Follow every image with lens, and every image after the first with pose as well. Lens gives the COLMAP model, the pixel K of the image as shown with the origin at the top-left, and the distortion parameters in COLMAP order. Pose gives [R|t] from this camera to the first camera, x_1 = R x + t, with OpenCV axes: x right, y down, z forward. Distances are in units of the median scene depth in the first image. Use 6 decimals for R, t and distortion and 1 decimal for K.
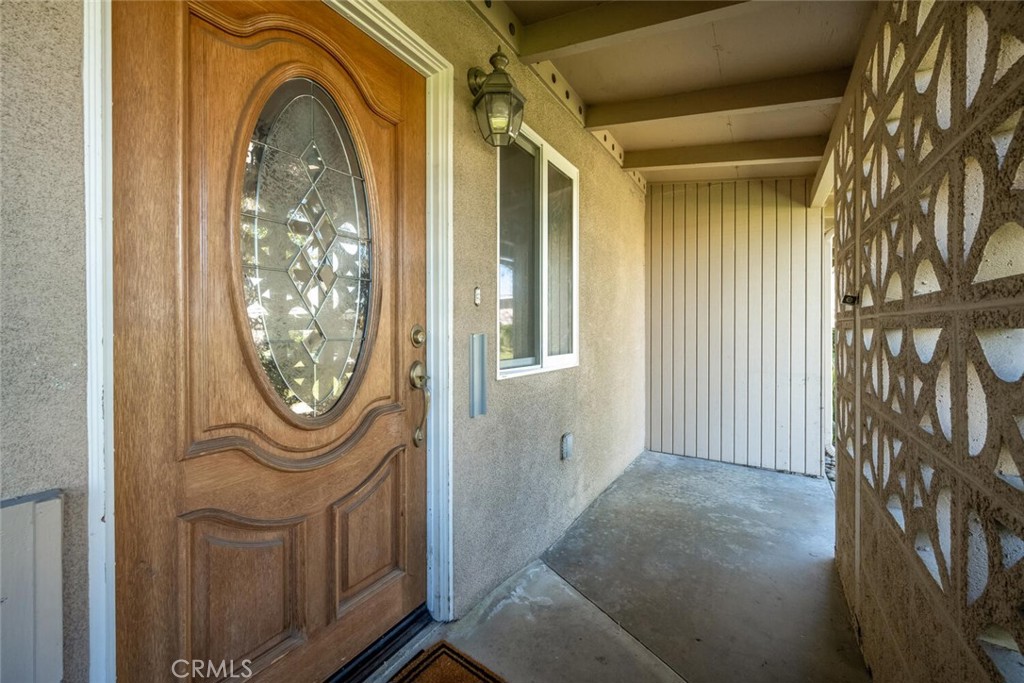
lens RADIAL K [[408.1, 0, 511.8], [0, 408.1, 337.6], [0, 0, 1]] dist [0.000764, 0.000450]
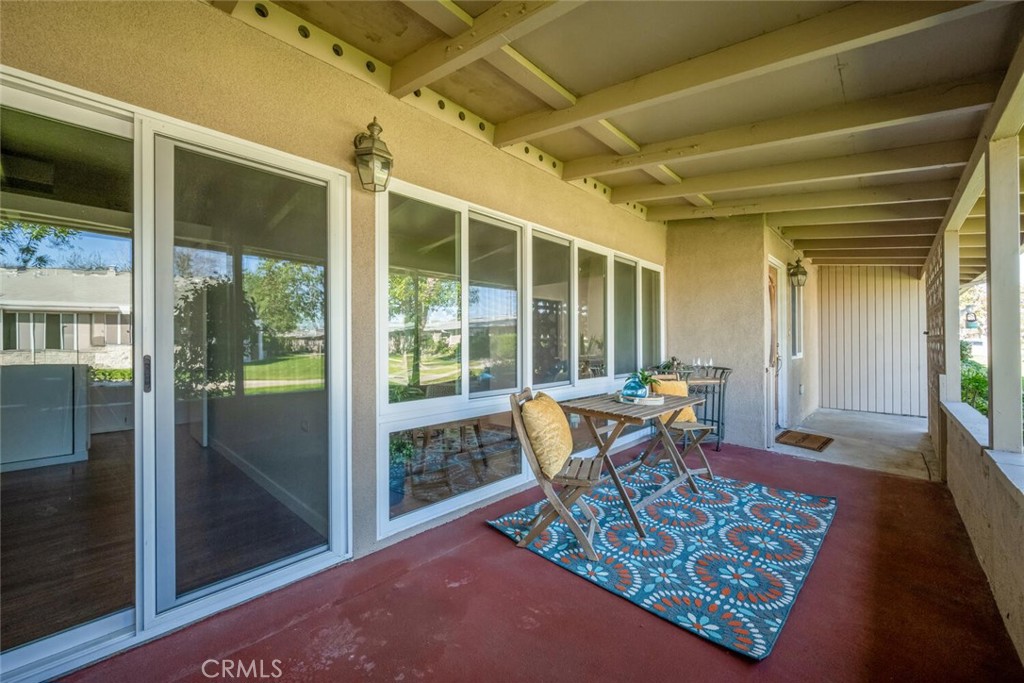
lens RADIAL K [[408.1, 0, 511.8], [0, 408.1, 337.6], [0, 0, 1]] dist [0.000764, 0.000450]
pose [[0.978444, -0.001195, -0.206509, -0.754145], [-0.001889, 0.999890, -0.014735, -0.007429], [0.206504, 0.014808, 0.978334, -1.269730]]
